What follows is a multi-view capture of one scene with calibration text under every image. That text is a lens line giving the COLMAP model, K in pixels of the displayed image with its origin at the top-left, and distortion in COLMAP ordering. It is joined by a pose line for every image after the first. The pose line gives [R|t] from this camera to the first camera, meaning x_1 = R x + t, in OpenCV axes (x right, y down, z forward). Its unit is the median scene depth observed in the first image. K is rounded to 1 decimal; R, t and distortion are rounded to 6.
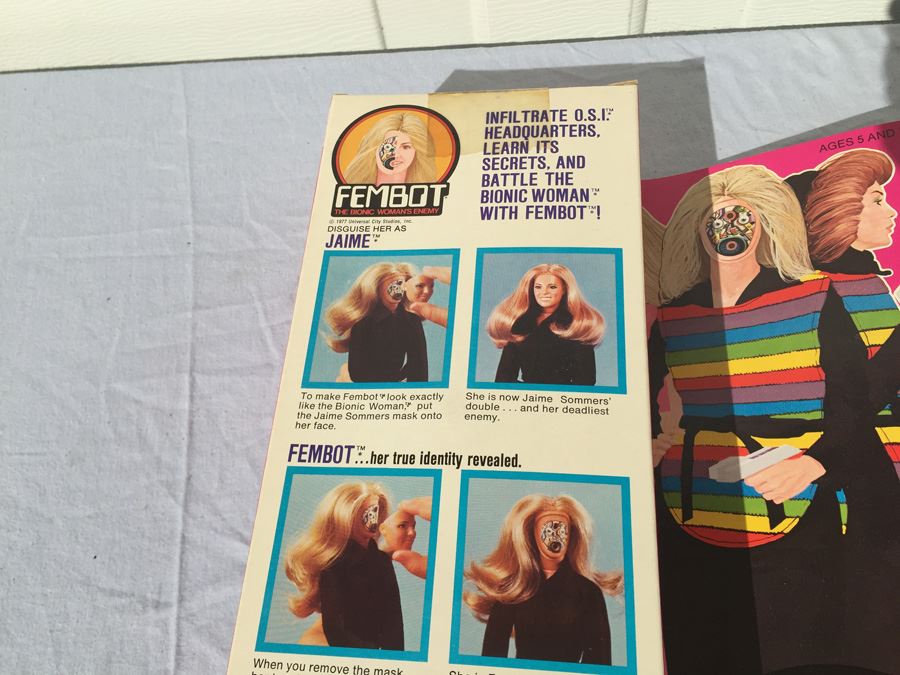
lens RADIAL K [[770.7, 0, 450.0], [0, 770.7, 337.5], [0, 0, 1]] dist [0.076770, -0.138959]
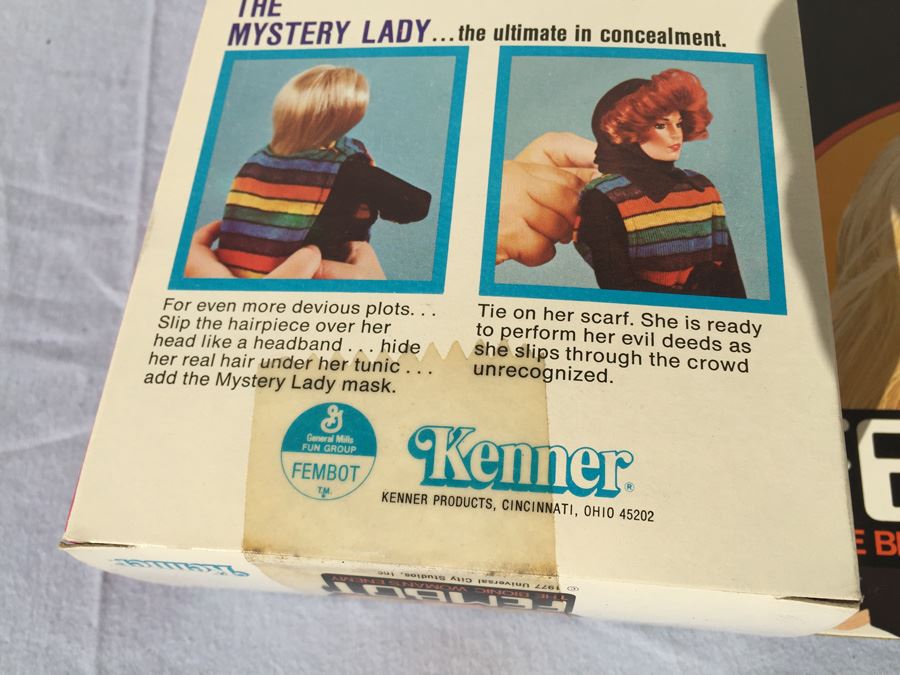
lens RADIAL K [[800.8, 0, 453.3], [0, 800.8, 333.5], [0, 0, 1]] dist [0.071447, -0.157882]
pose [[0.999102, 0.030810, 0.029086, -0.048666], [-0.032809, 0.996939, 0.070962, 0.543635], [-0.026811, -0.071853, 0.997055, 0.131784]]
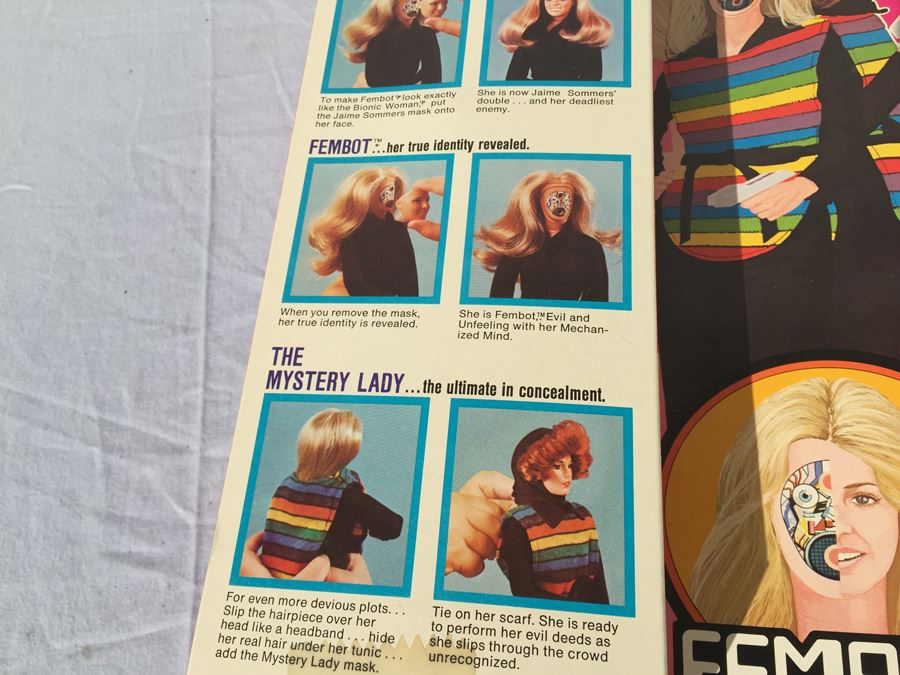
lens RADIAL K [[770.7, 0, 450.0], [0, 770.7, 337.5], [0, 0, 1]] dist [0.076770, -0.138959]
pose [[0.999911, 0.010409, -0.008313, -0.003940], [-0.009831, 0.997721, 0.066755, 0.284059], [0.008989, -0.066667, 0.997735, -0.062760]]
